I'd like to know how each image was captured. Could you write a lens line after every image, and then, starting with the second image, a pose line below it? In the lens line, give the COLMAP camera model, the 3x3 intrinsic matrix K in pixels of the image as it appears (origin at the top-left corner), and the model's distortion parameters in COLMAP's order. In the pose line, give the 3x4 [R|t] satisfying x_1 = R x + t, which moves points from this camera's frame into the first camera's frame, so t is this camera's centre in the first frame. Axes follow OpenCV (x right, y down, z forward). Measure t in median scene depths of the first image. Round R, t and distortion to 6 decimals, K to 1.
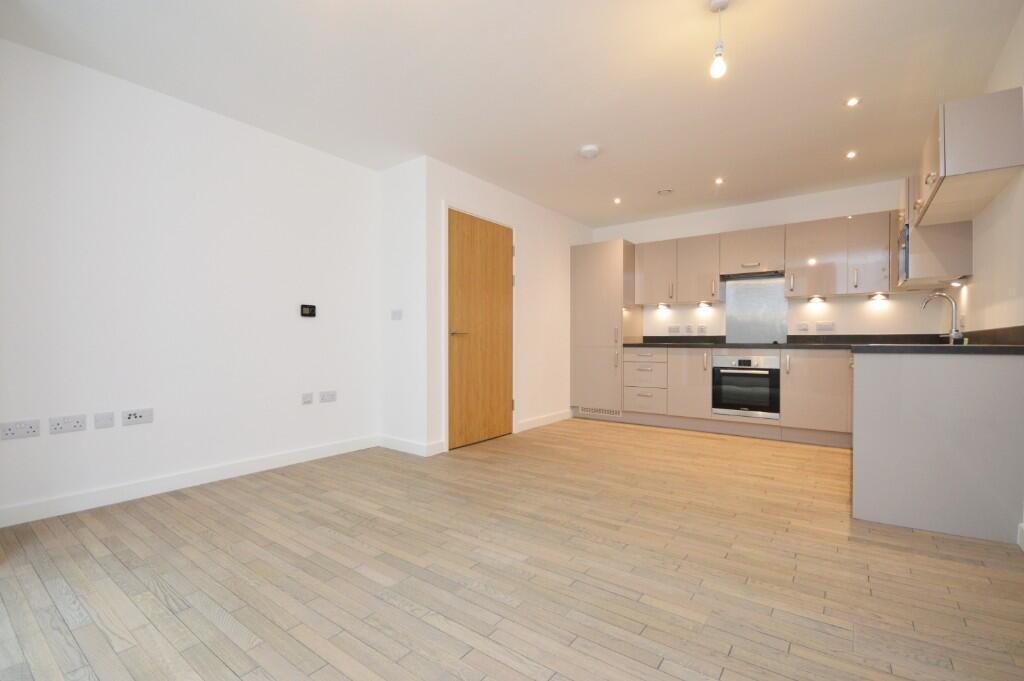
lens RADIAL K [[455.7, 0, 511.2], [0, 455.7, 340.9], [0, 0, 1]] dist [-0.000103, -0.000061]
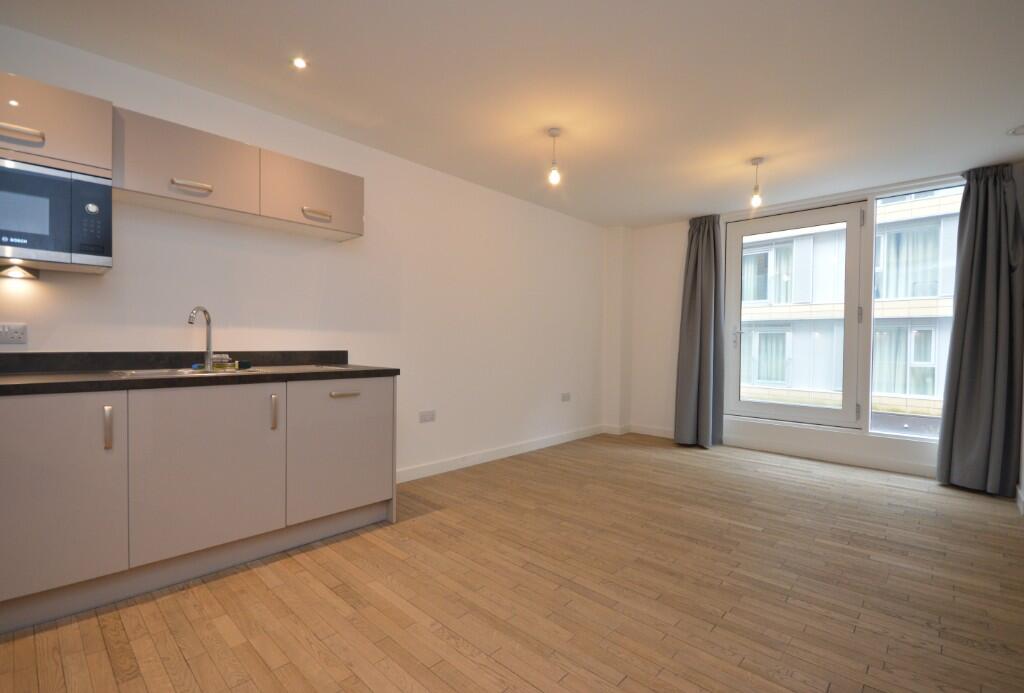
lens RADIAL K [[472.7, 0, 514.3], [0, 472.7, 348.9], [0, 0, 1]] dist [0.000574, 0.000100]
pose [[-0.993375, -0.011304, 0.114364, 0.335692], [-0.010198, 0.999895, 0.010251, -0.054289], [-0.114468, 0.009016, -0.993386, 2.135871]]
